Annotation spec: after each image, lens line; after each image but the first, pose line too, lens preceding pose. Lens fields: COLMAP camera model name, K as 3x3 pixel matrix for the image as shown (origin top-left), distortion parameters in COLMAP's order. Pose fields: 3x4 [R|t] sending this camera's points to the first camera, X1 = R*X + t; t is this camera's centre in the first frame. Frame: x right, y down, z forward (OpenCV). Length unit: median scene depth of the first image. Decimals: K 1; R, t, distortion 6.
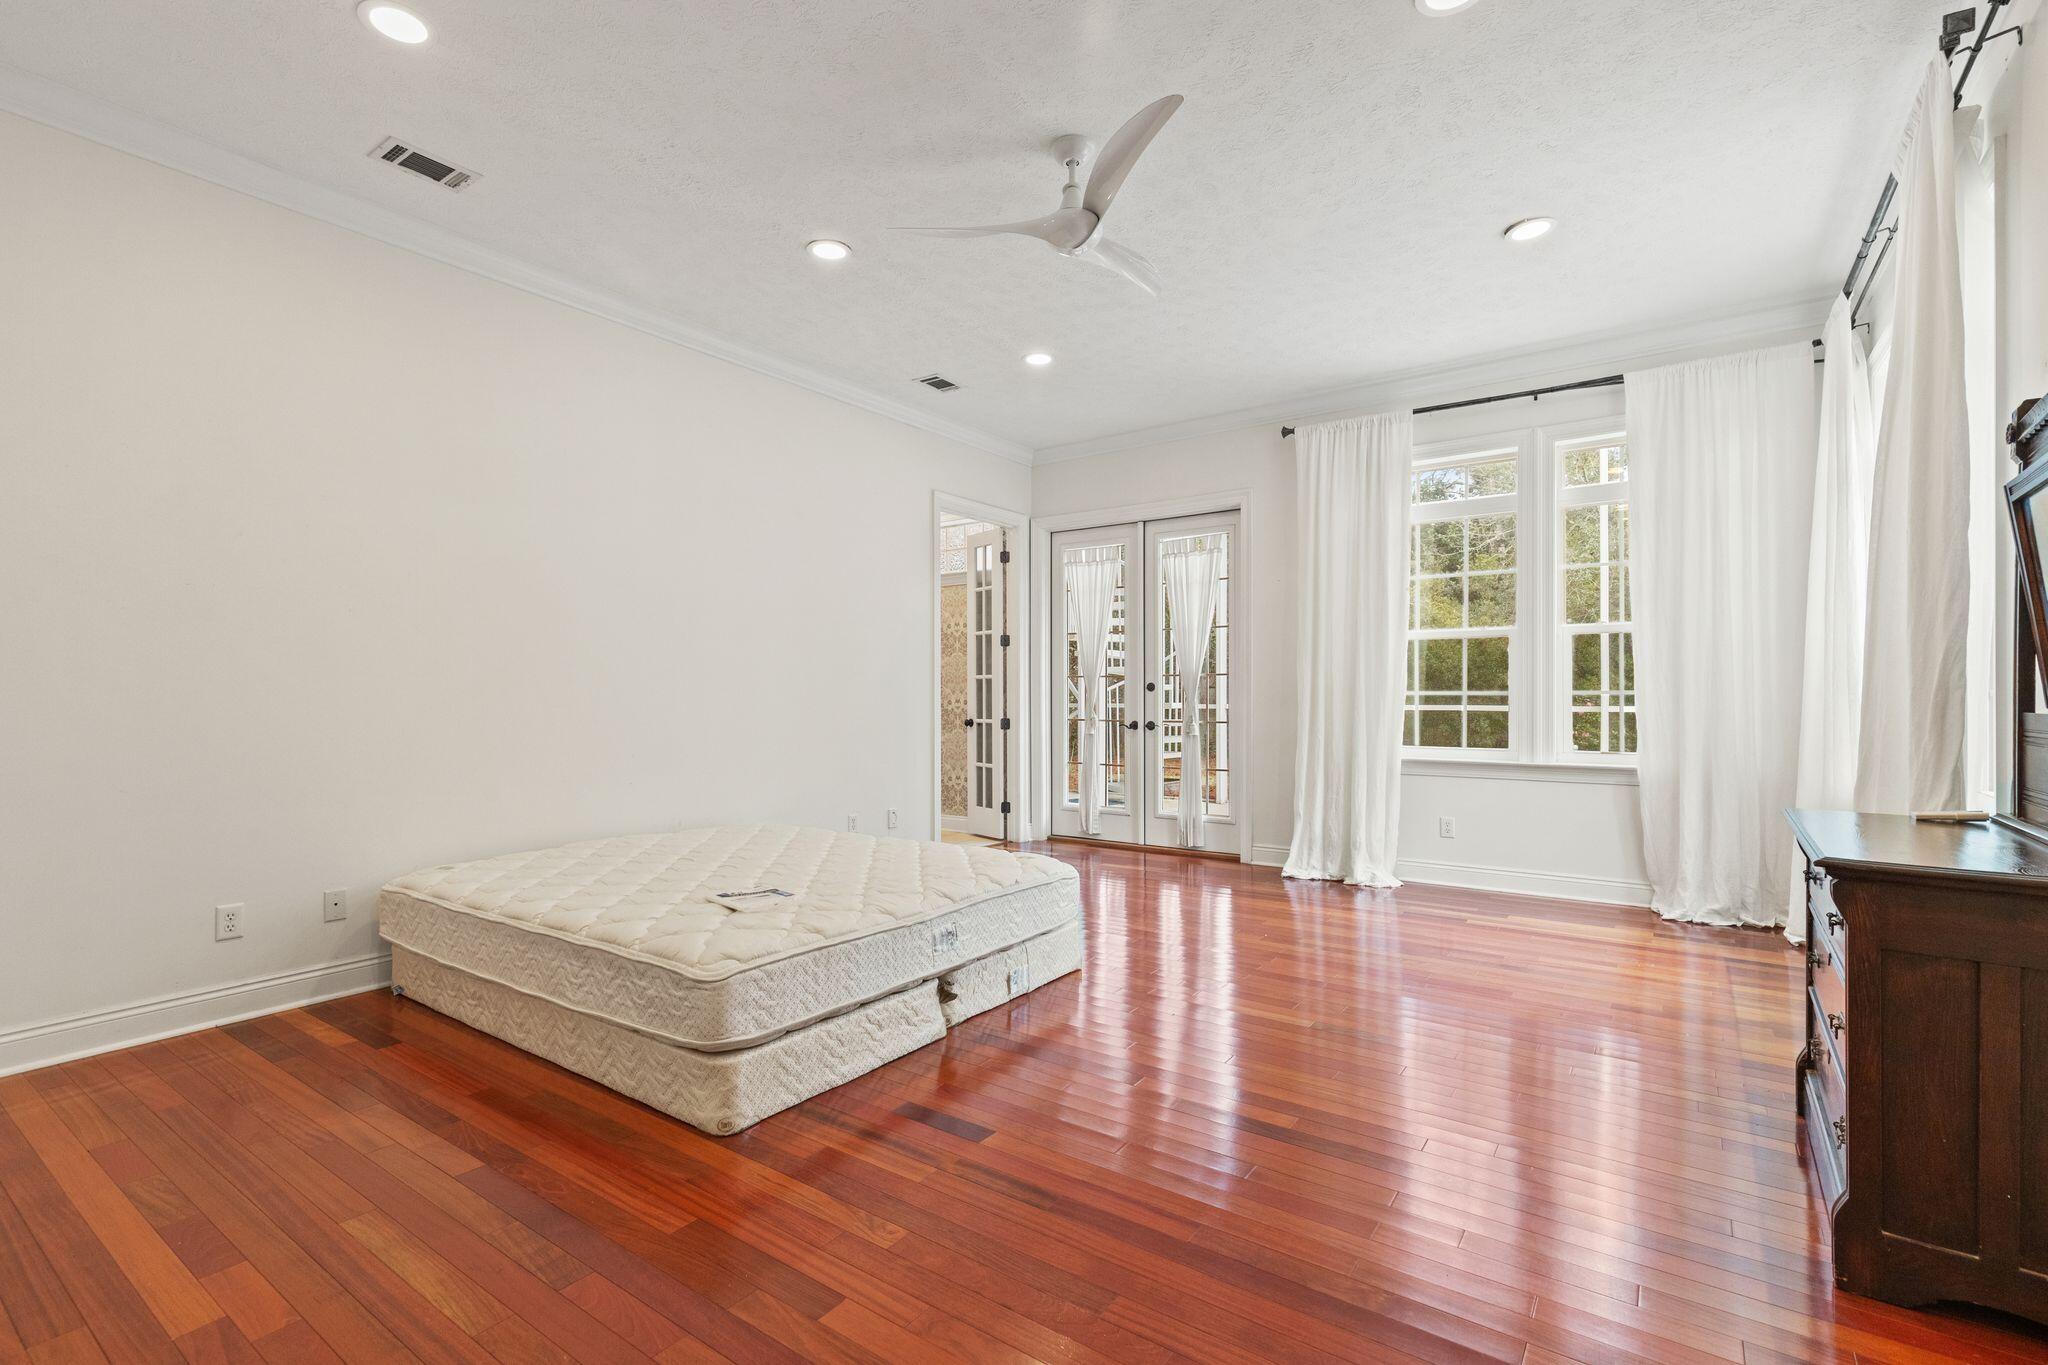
lens RADIAL K [[920.4, 0, 1016.0], [0, 920.4, 682.8], [0, 0, 1]] dist [0.006371, -0.000157]
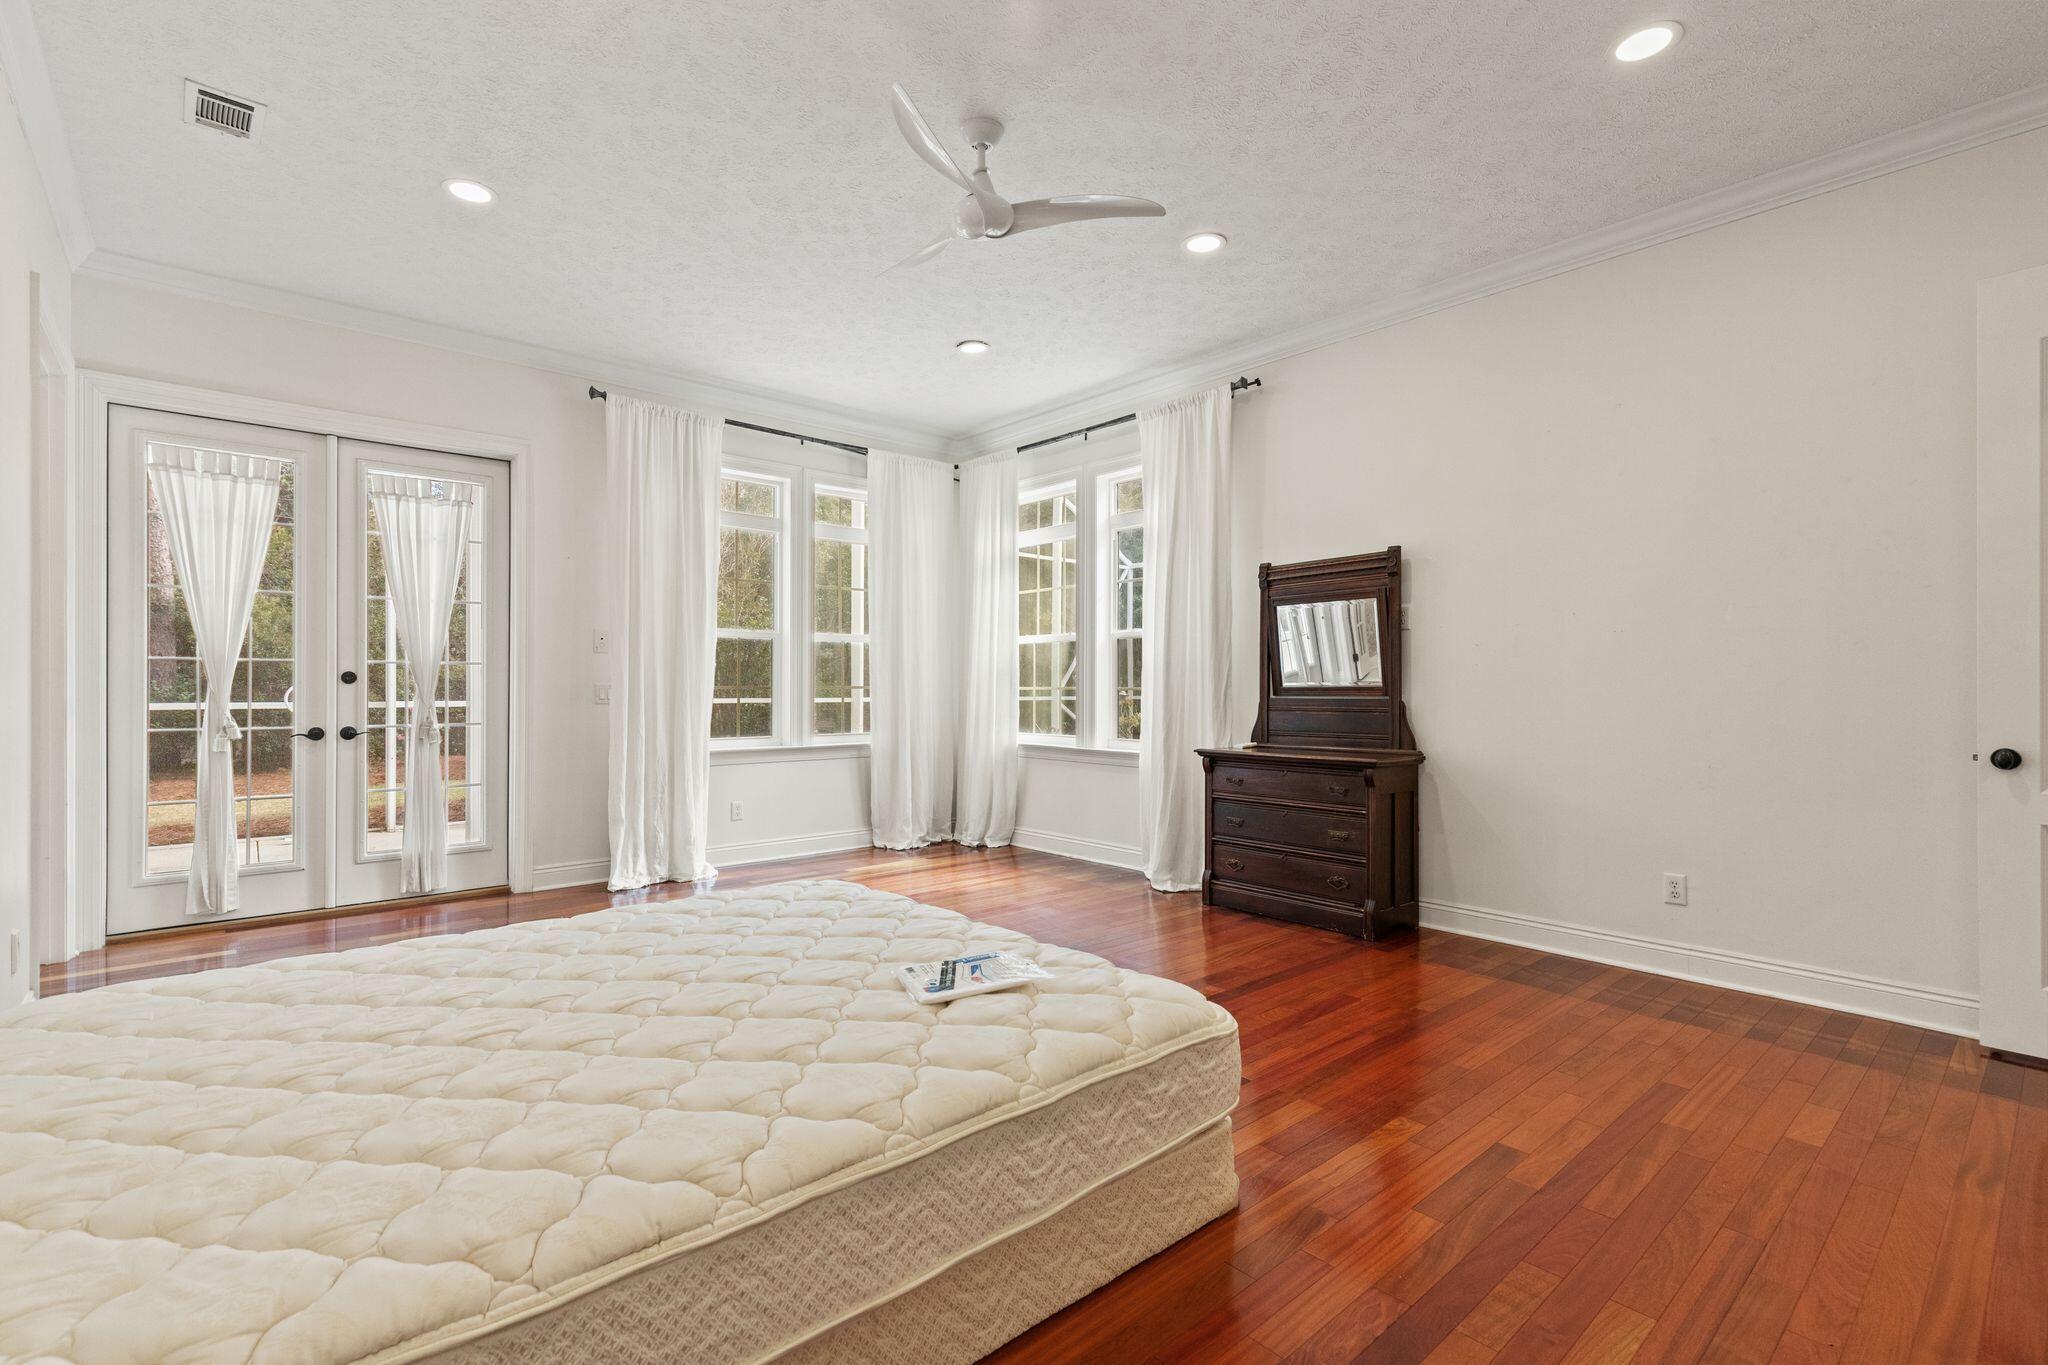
lens RADIAL K [[920.4, 0, 1016.0], [0, 920.4, 682.8], [0, 0, 1]] dist [0.006371, -0.000157]
pose [[0.228641, 0.007663, 0.973481, -0.511353], [-0.013171, 0.999902, -0.004777, 0.006270], [-0.973422, -0.011729, 0.228719, 0.426822]]
